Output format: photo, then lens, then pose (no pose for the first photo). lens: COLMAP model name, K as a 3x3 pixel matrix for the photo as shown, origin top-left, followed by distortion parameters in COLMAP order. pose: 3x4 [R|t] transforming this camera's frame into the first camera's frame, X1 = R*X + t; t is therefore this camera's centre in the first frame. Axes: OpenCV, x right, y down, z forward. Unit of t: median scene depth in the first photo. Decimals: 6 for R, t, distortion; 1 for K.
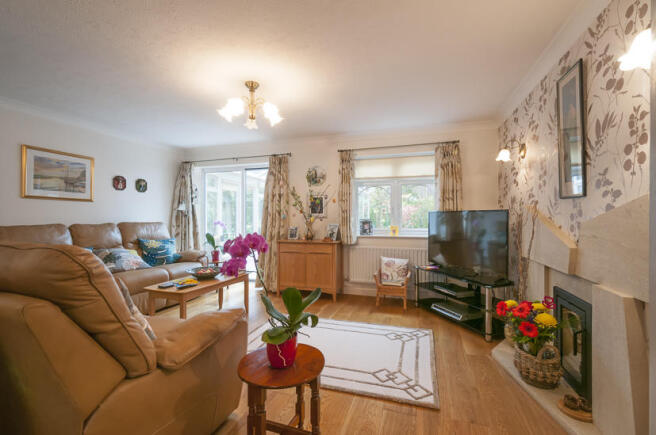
lens RADIAL K [[284.6, 0, 331.4], [0, 284.6, 217.7], [0, 0, 1]] dist [0.002588, -0.000210]
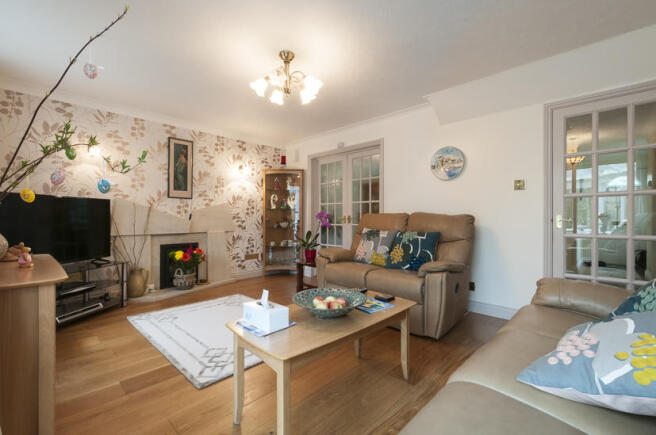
lens RADIAL K [[286.6, 0, 348.5], [0, 286.6, 219.7], [0, 0, 1]] dist [0.001220, 0.000013]
pose [[-0.918227, -0.032729, 0.394699, -0.632539], [-0.020791, 0.999189, 0.034485, -0.006302], [-0.395507, 0.023459, -0.918163, 1.326303]]
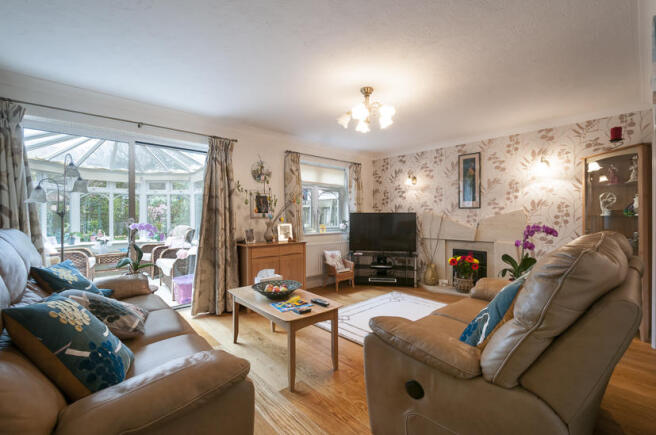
lens RADIAL K [[284.6, 0, 331.4], [0, 284.6, 217.7], [0, 0, 1]] dist [0.002588, -0.000210]
pose [[0.497904, -0.000456, 0.867232, -0.918839], [0.002224, 0.999997, -0.000751, 0.002228], [-0.867229, 0.002303, 0.497903, 0.436785]]
